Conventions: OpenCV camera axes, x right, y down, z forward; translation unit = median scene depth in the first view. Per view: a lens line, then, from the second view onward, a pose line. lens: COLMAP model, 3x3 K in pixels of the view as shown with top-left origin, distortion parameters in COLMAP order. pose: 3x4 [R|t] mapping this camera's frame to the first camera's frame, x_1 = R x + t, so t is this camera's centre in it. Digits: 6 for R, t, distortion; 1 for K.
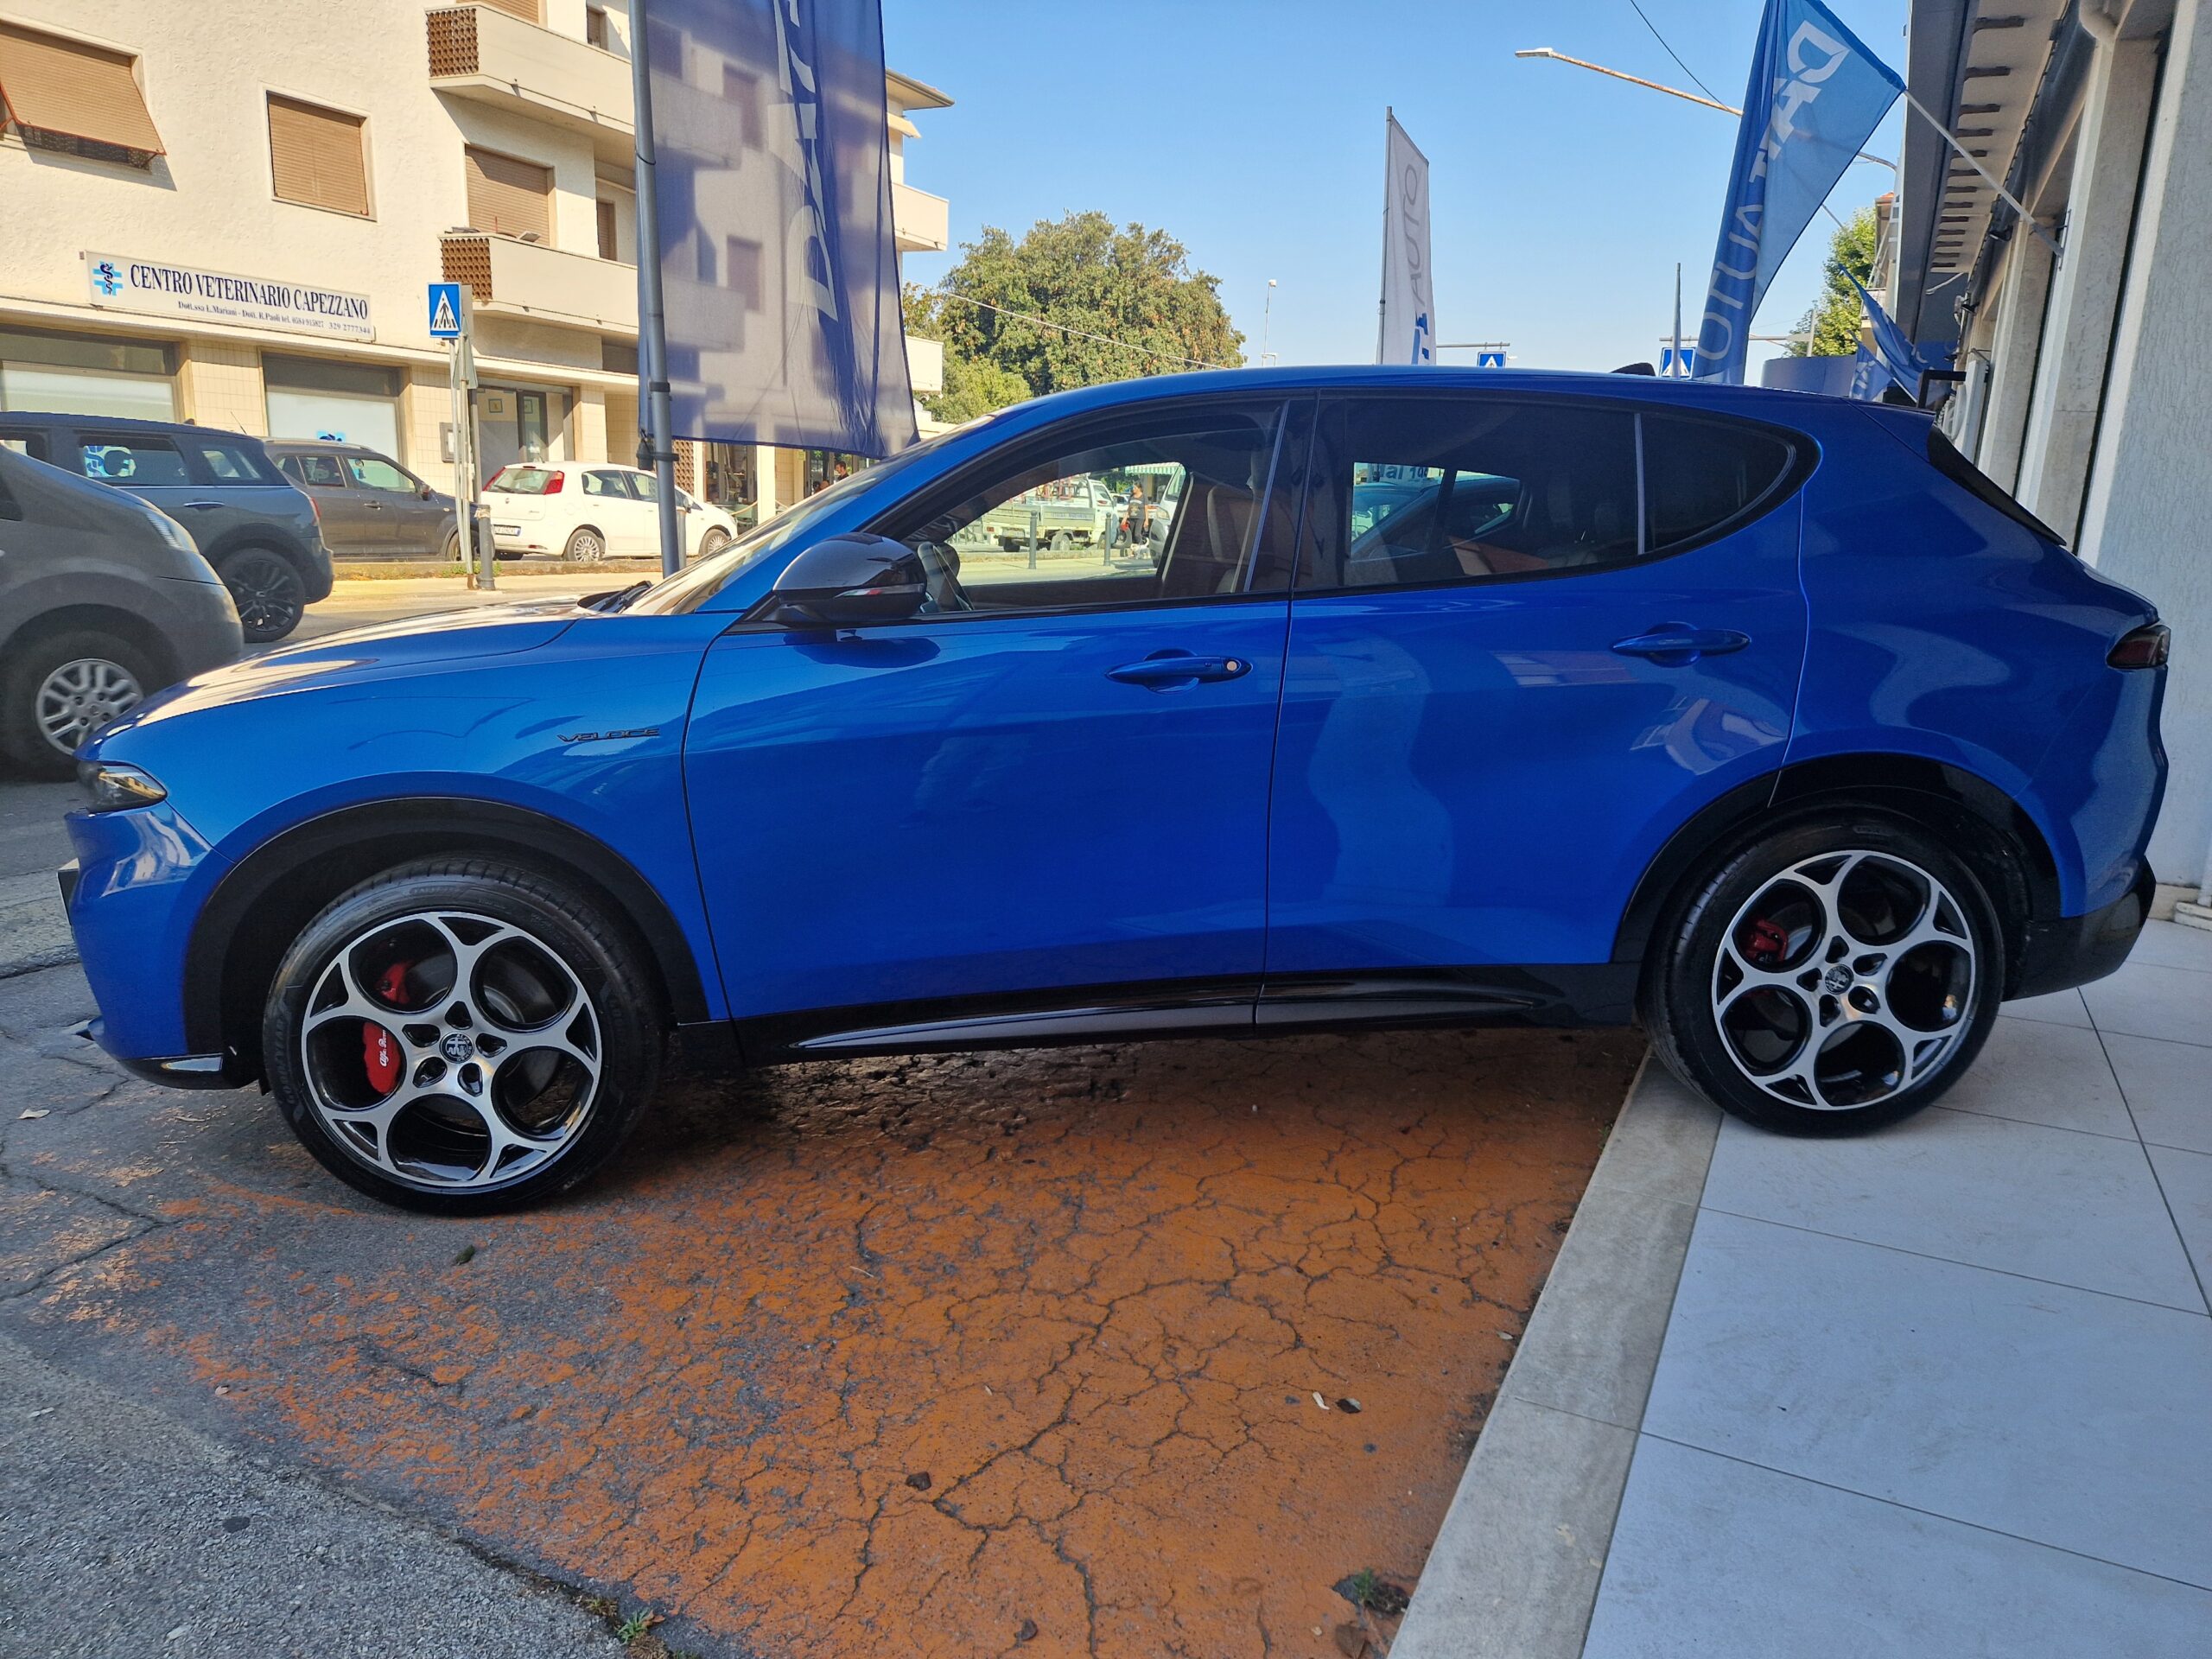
lens RADIAL K [[1461.1, 0, 1127.8], [0, 1461.1, 833.8], [0, 0, 1]] dist [0.034852, -0.032434]
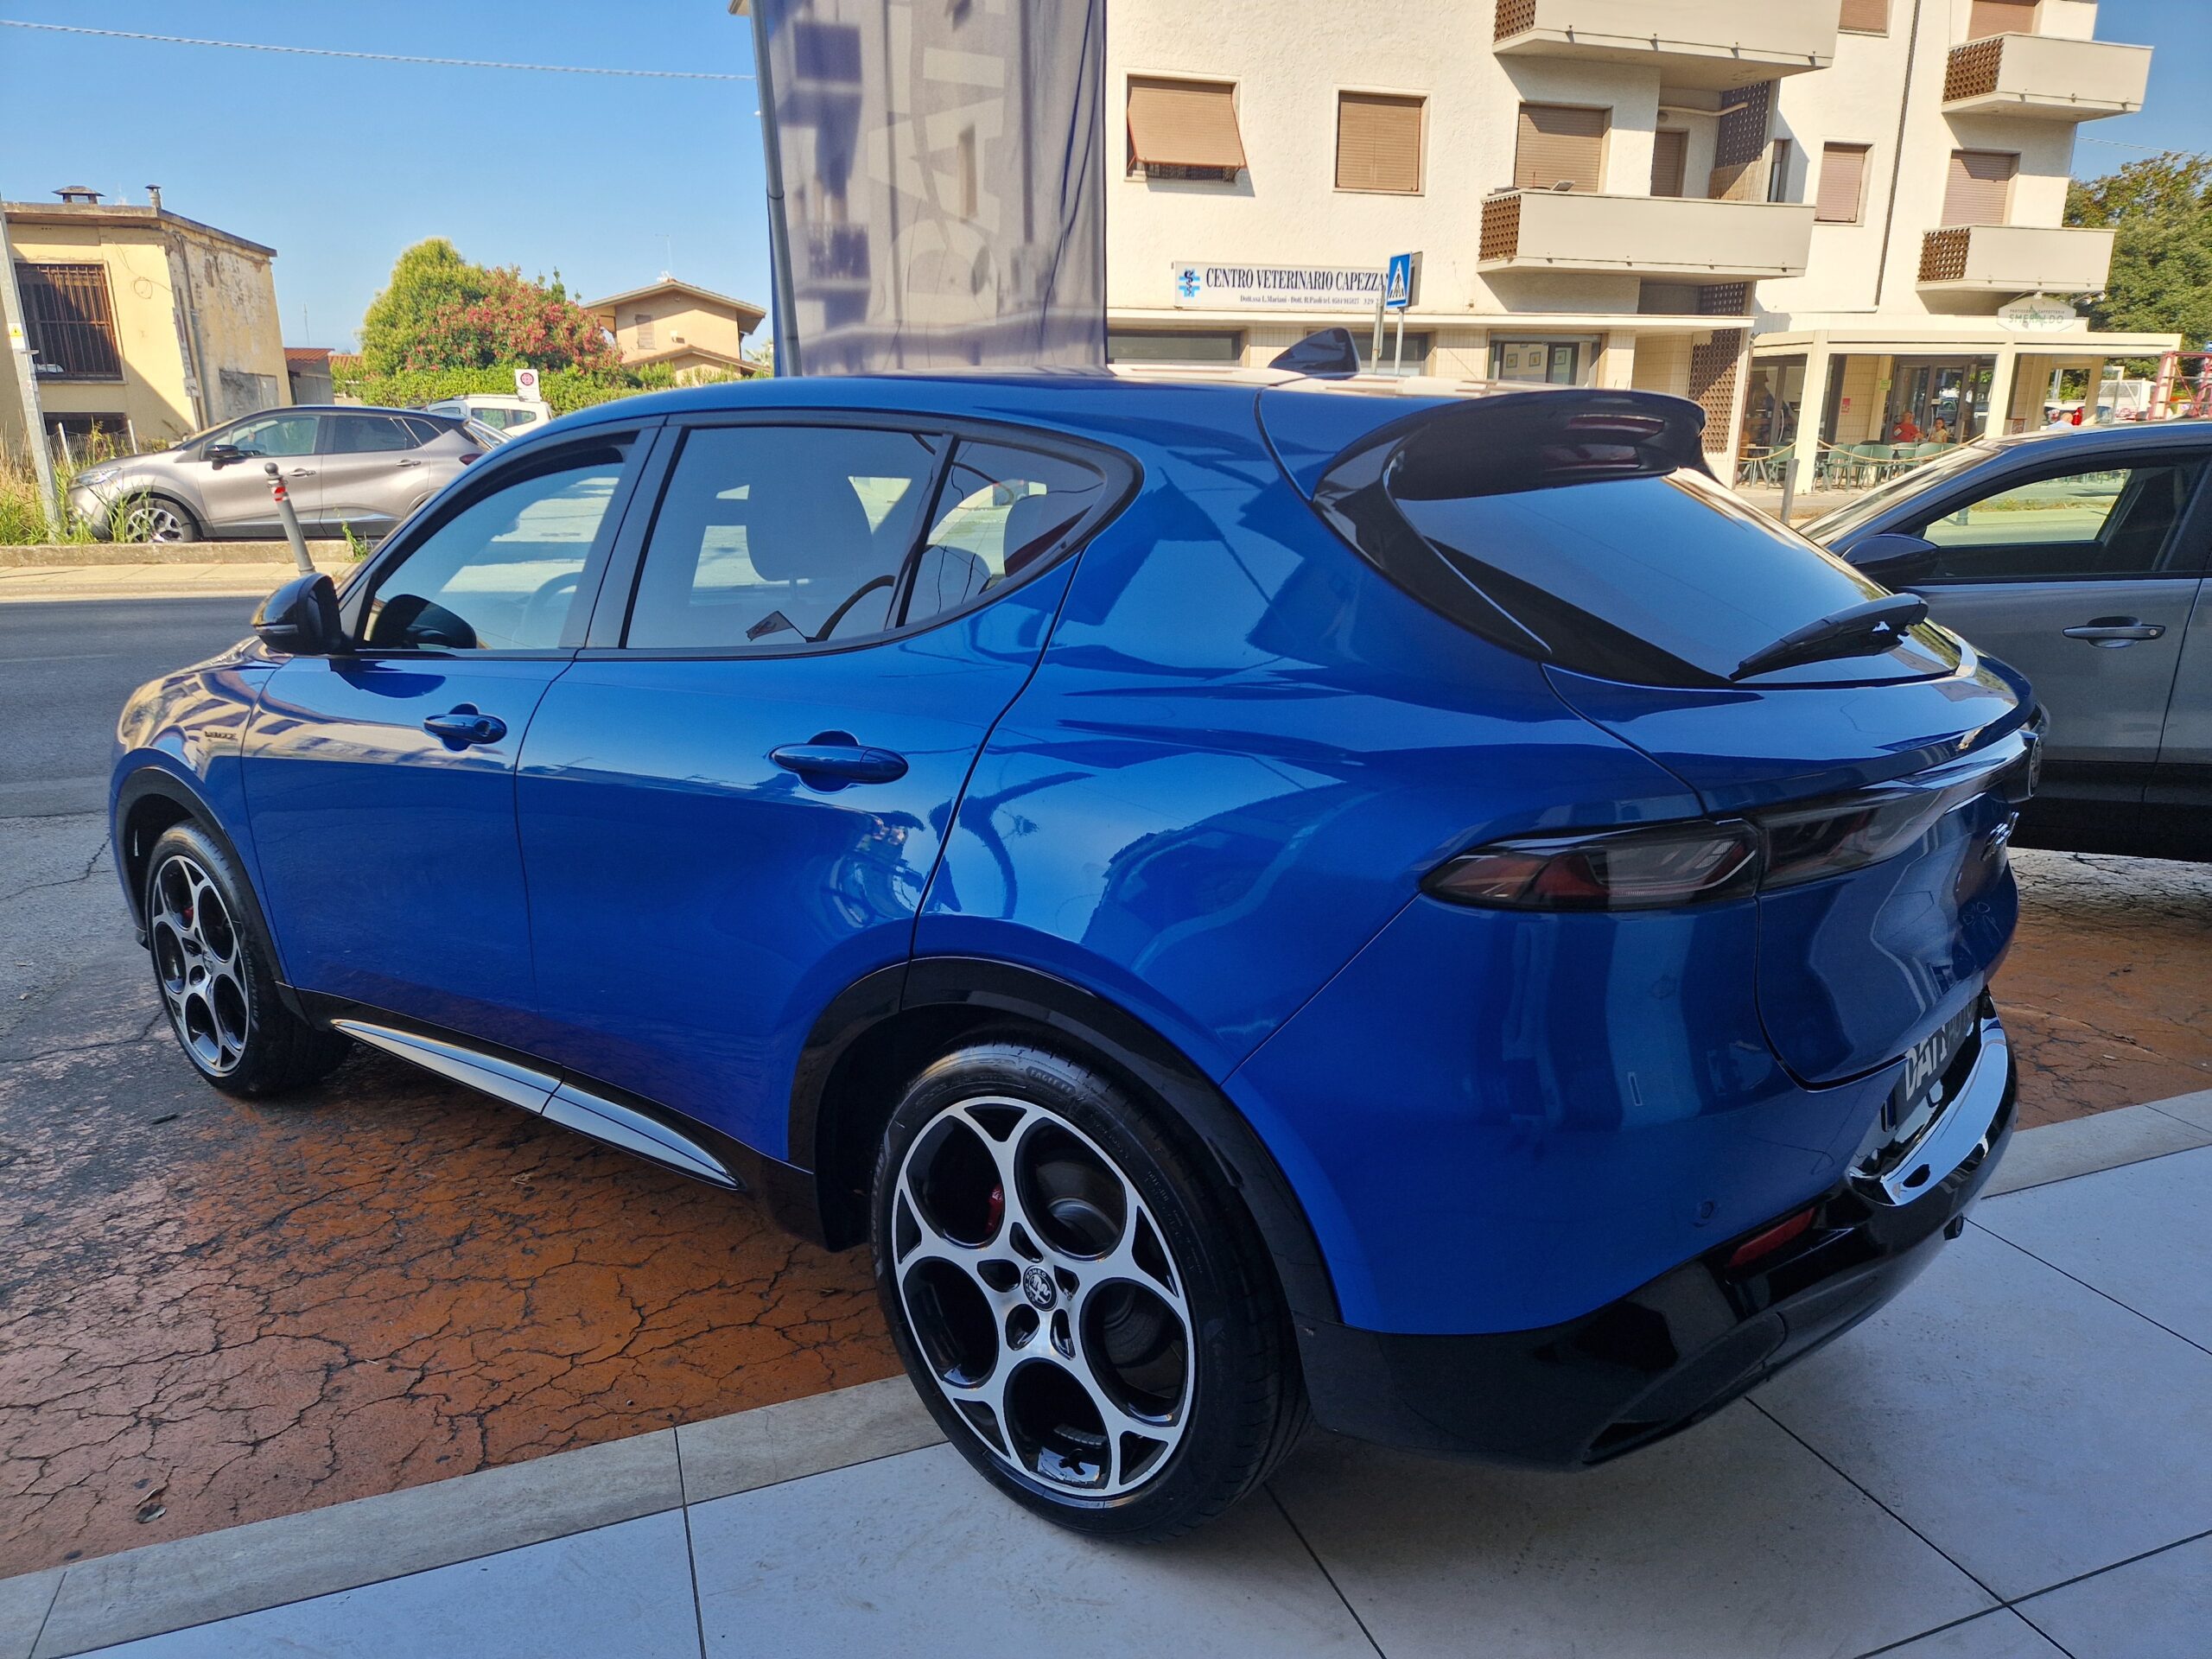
lens RADIAL K [[1461.1, 0, 1109.0], [0, 1461.1, 845.5], [0, 0, 1]] dist [0.034852, -0.032434]
pose [[0.725393, 0.146846, -0.672488, 0.121804], [-0.115663, 0.989091, 0.091218, -0.021192], [0.678547, 0.011613, 0.734465, 0.071879]]
